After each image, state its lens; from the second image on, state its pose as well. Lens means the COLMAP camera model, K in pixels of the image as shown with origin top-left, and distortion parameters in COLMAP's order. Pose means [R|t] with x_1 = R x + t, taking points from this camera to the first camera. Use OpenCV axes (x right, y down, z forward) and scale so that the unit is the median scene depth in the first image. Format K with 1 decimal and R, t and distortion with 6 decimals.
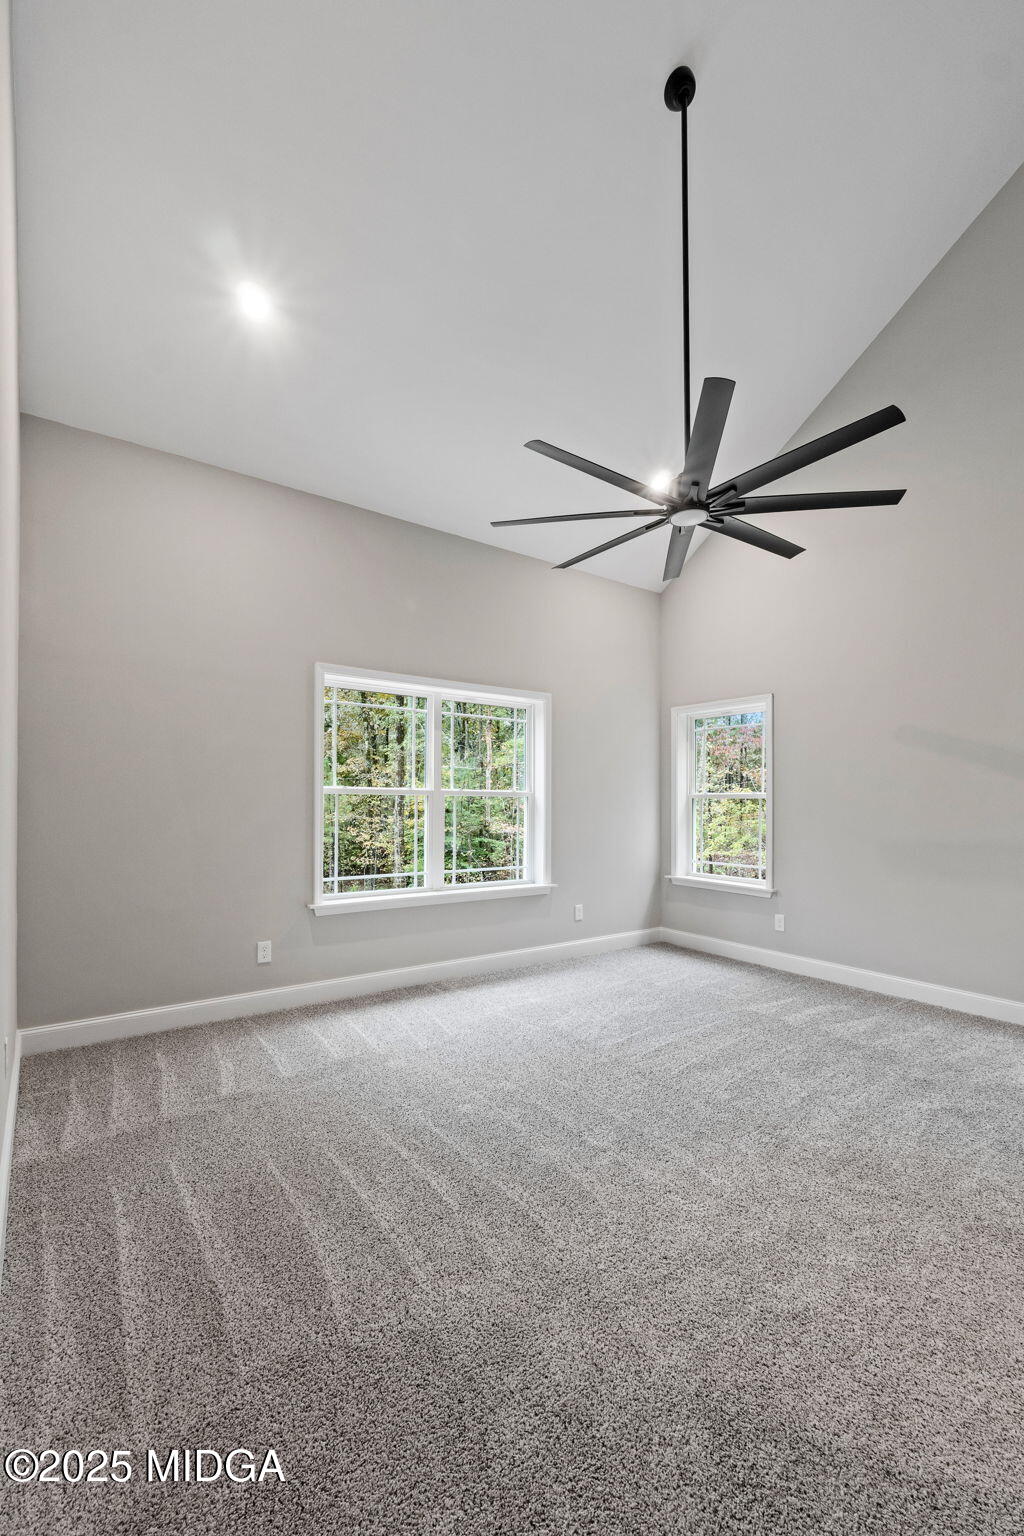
lens RADIAL K [[656.7, 0, 511.5], [0, 656.7, 781.1], [0, 0, 1]] dist [-0.004676, 0.001357]
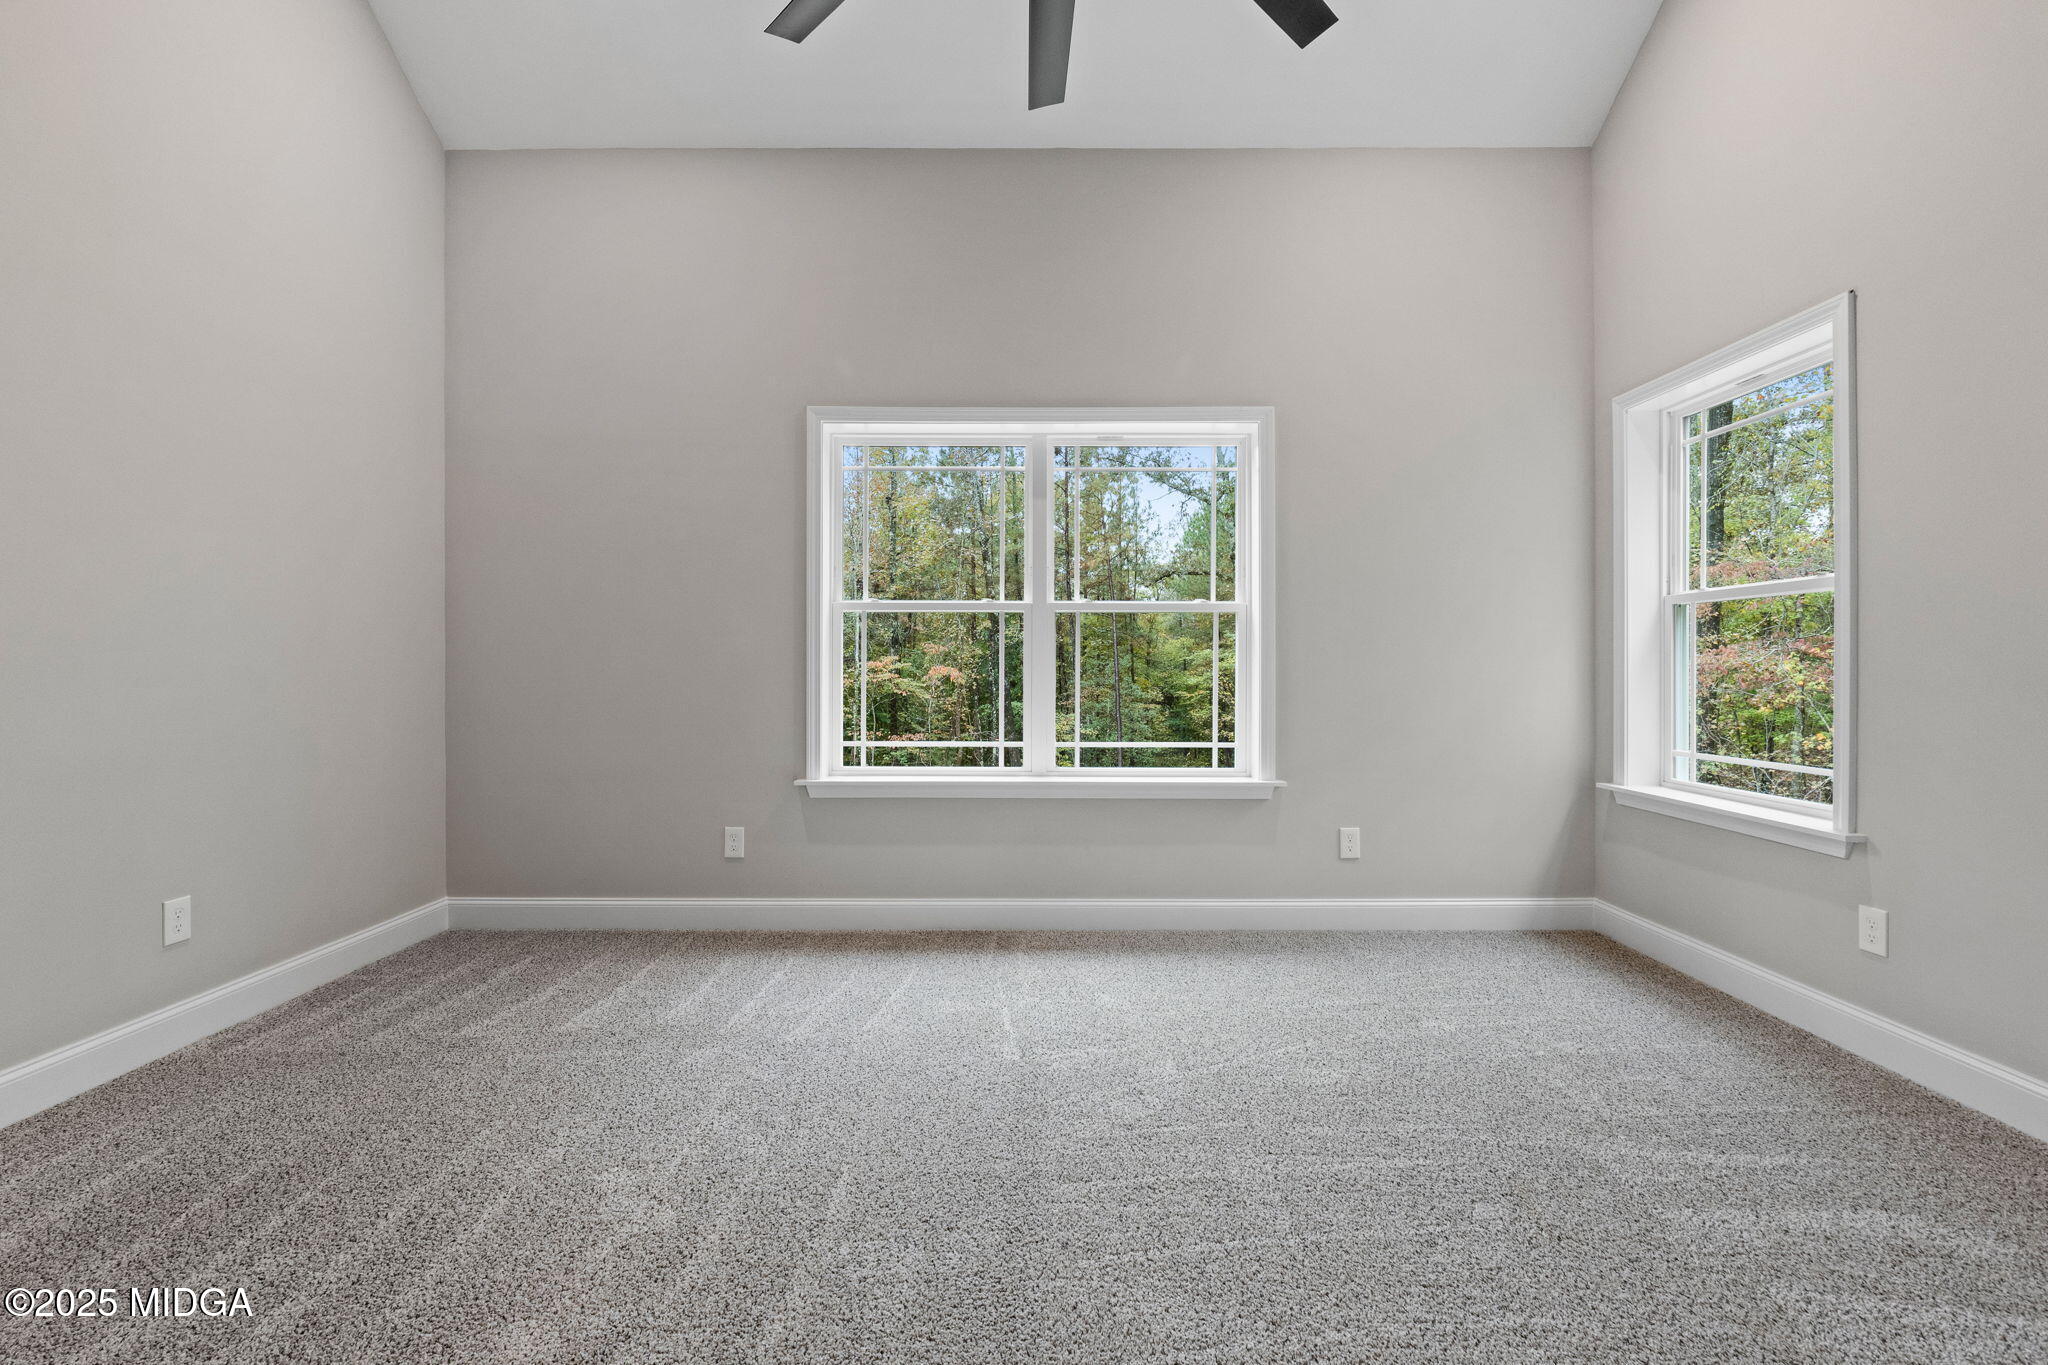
lens RADIAL K [[875.6, 0, 1030.7], [0, 875.6, 667.8], [0, 0, 1]] dist [-0.004676, 0.001357]
pose [[0.806903, -0.005381, -0.590660, 0.341334], [0.024087, 0.999427, 0.023800, 0.053228], [0.590193, -0.033431, 0.806570, 0.374225]]
